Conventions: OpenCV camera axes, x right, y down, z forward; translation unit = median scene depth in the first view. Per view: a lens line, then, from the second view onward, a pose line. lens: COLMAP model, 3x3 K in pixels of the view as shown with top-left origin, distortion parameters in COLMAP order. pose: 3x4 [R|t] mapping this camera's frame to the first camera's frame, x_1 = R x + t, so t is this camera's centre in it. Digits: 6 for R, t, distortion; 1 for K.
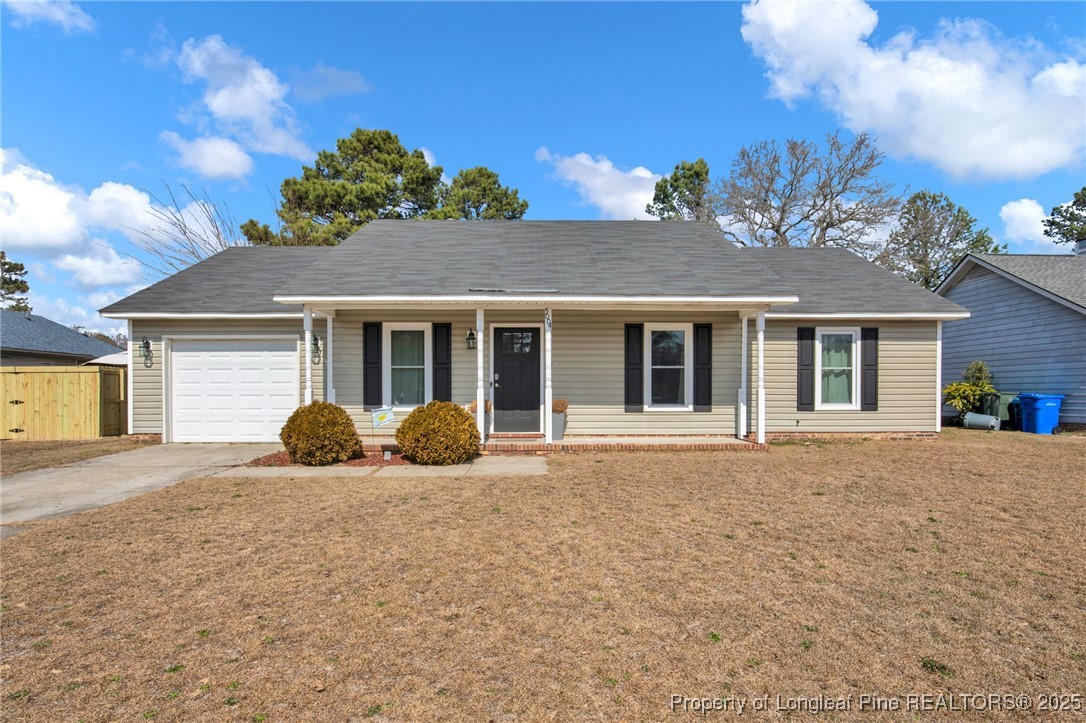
lens RADIAL K [[587.5, 0, 549.6], [0, 587.5, 401.2], [0, 0, 1]] dist [-0.019562, -0.000187]
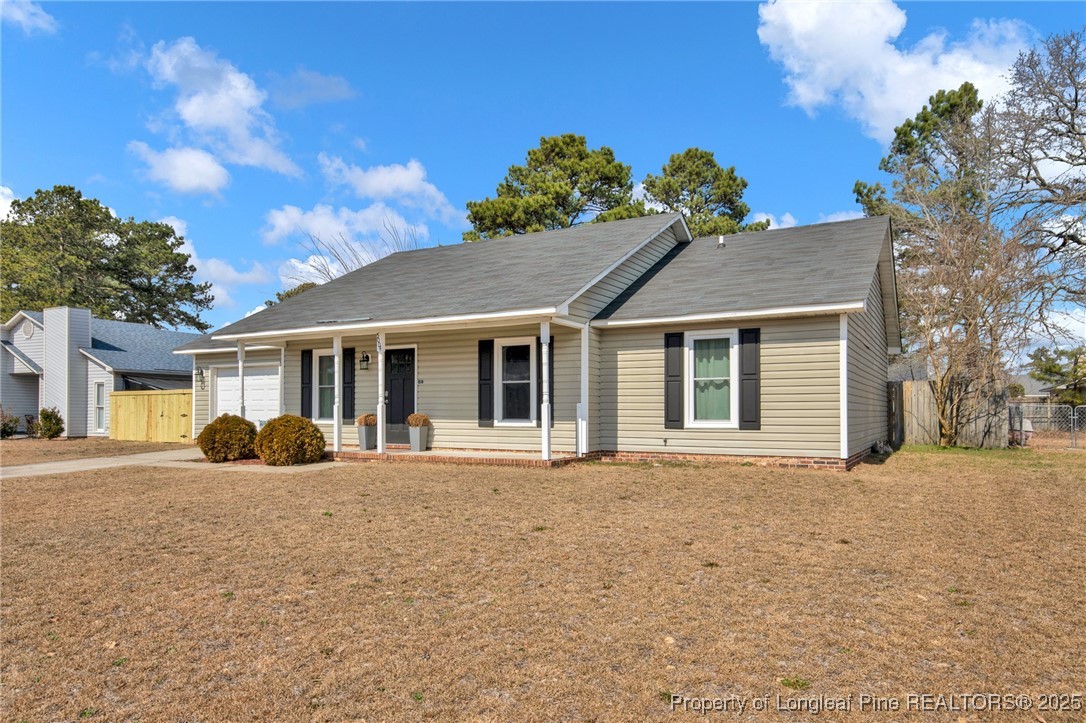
lens RADIAL K [[709.1, 0, 544.6], [0, 709.1, 394.5], [0, 0, 1]] dist [0.001756, 0.000204]
pose [[0.859122, -0.010630, -0.511661, 0.854110], [-0.007573, 0.999411, -0.033480, 0.002899], [0.511716, 0.032639, 0.858535, -0.003839]]
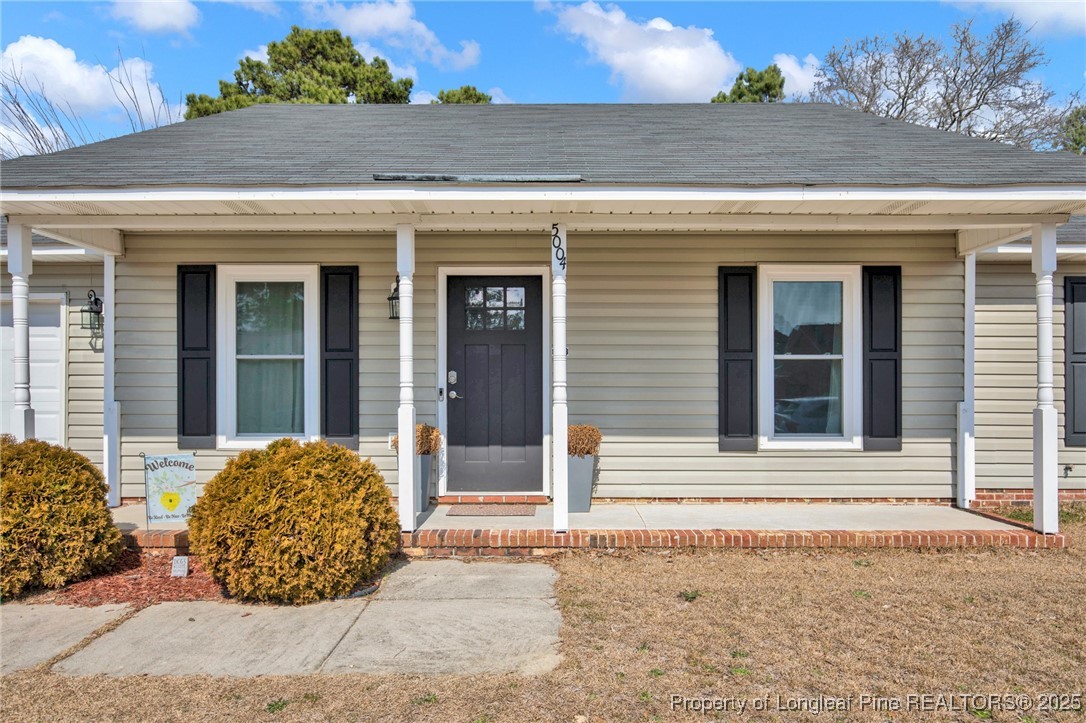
lens RADIAL K [[709.1, 0, 544.6], [0, 709.1, 394.5], [0, 0, 1]] dist [0.001756, 0.000204]
pose [[0.999747, 0.000329, -0.022491, -0.001230], [-0.000473, 0.999979, -0.006413, -0.023530], [0.022488, 0.006422, 0.999726, 0.414764]]
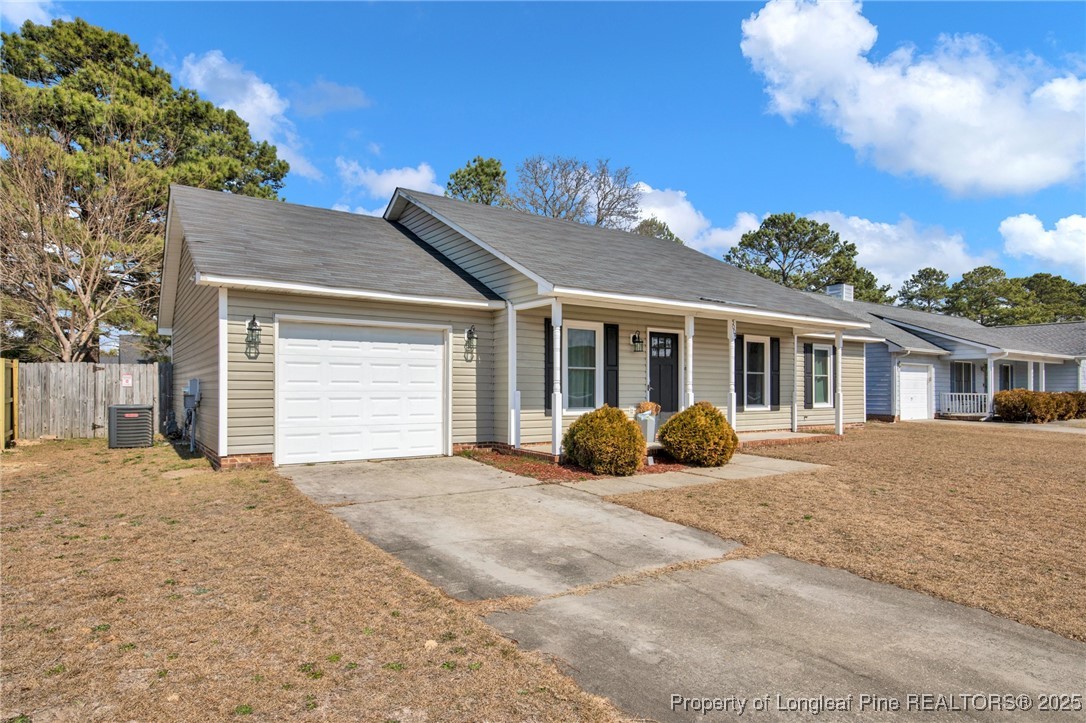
lens RADIAL K [[620.5, 0, 542.0], [0, 620.5, 384.3], [0, 0, 1]] dist [-0.003275, -0.000677]
pose [[0.833893, 0.008271, 0.551865, -0.839596], [0.002676, 0.999815, -0.019028, -0.013086], [-0.551920, 0.017344, 0.833717, 0.199381]]
